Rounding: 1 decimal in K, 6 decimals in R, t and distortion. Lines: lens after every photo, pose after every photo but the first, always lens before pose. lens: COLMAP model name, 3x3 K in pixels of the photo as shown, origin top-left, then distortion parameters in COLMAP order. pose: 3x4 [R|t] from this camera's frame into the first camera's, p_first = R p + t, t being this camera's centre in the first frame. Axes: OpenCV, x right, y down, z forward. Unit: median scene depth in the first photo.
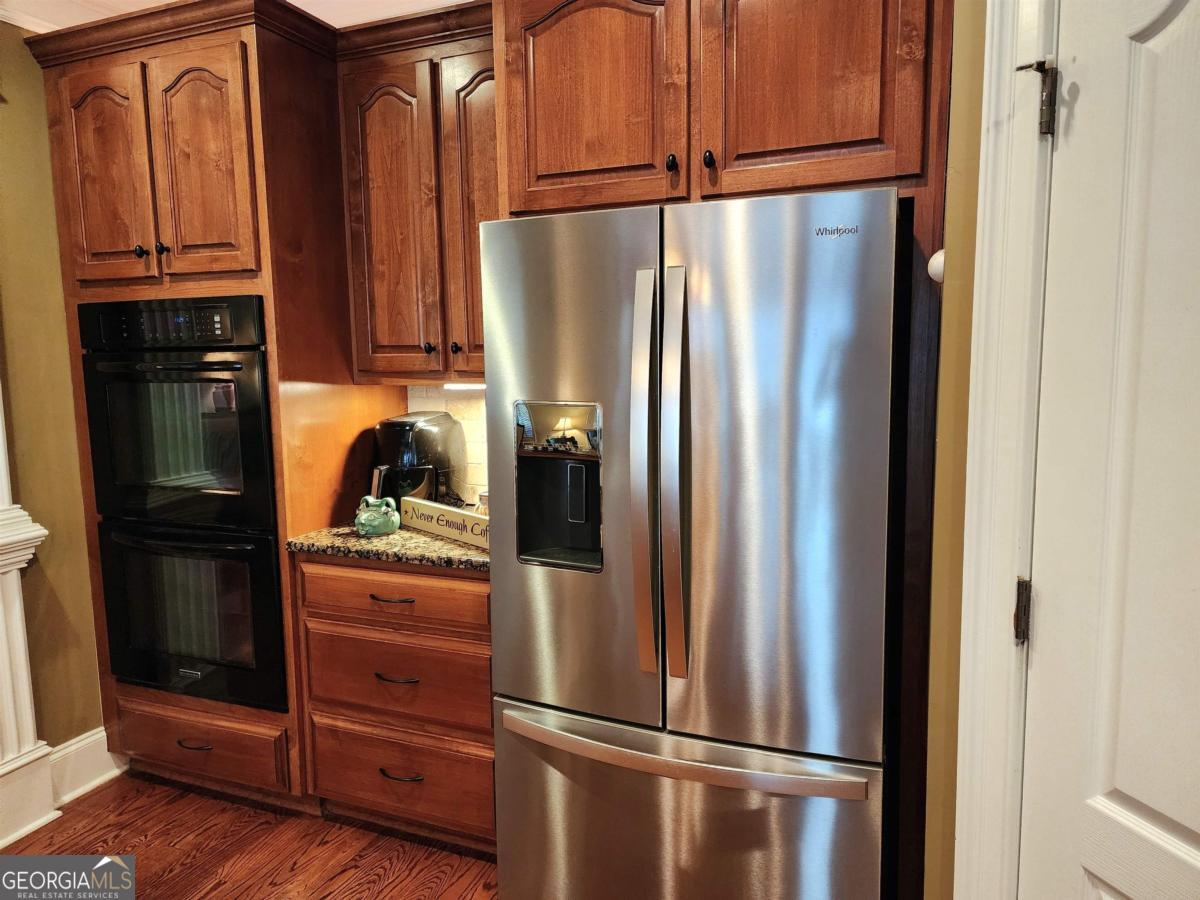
lens RADIAL K [[785.5, 0, 600.0], [0, 785.5, 450.0], [0, 0, 1]] dist [0.004487, 0.000877]
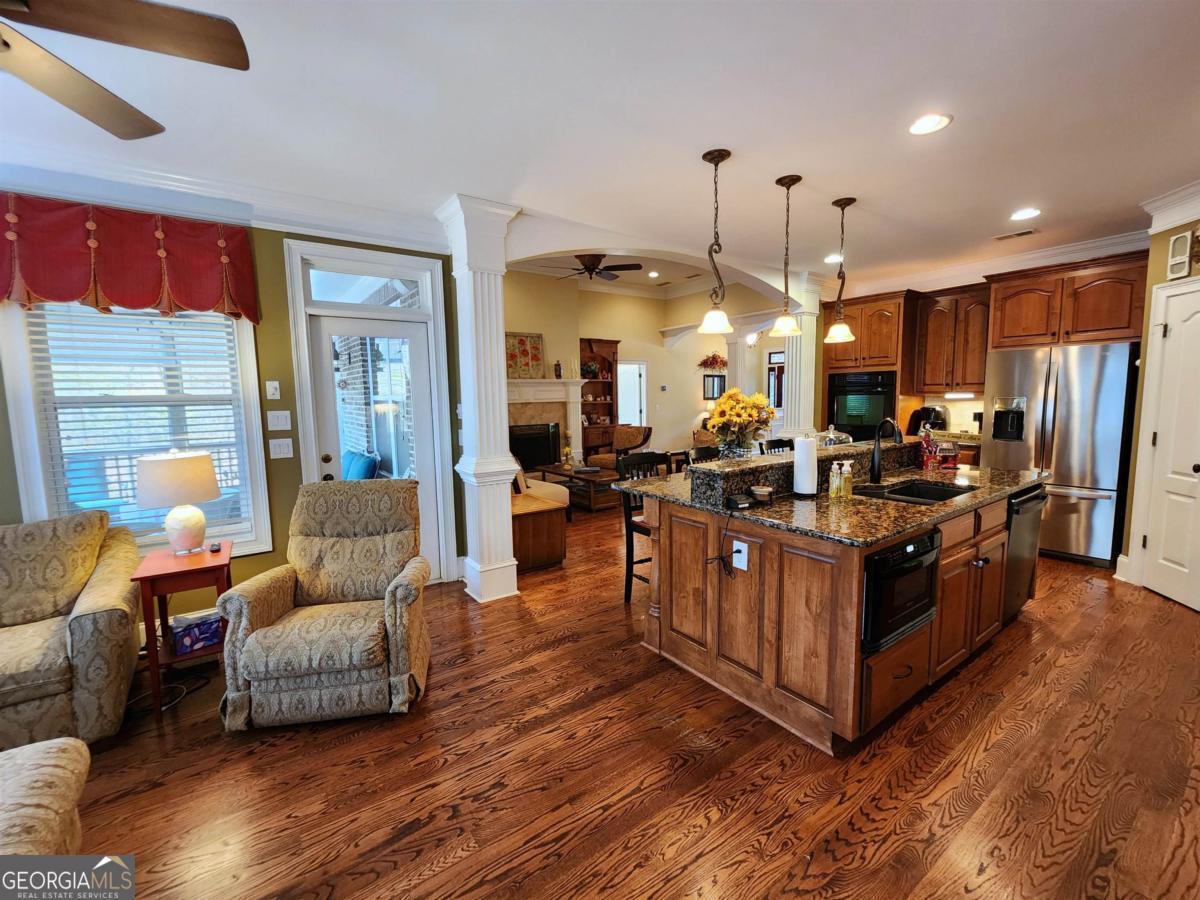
lens RADIAL K [[509.3, 0, 600.0], [0, 509.3, 450.0], [0, 0, 1]] dist [0.000174, 0.000034]
pose [[0.848444, 0.048462, -0.527061, -0.428579], [-0.050233, 0.998677, 0.010963, 0.267060], [0.526896, 0.017174, 0.849756, -2.156819]]
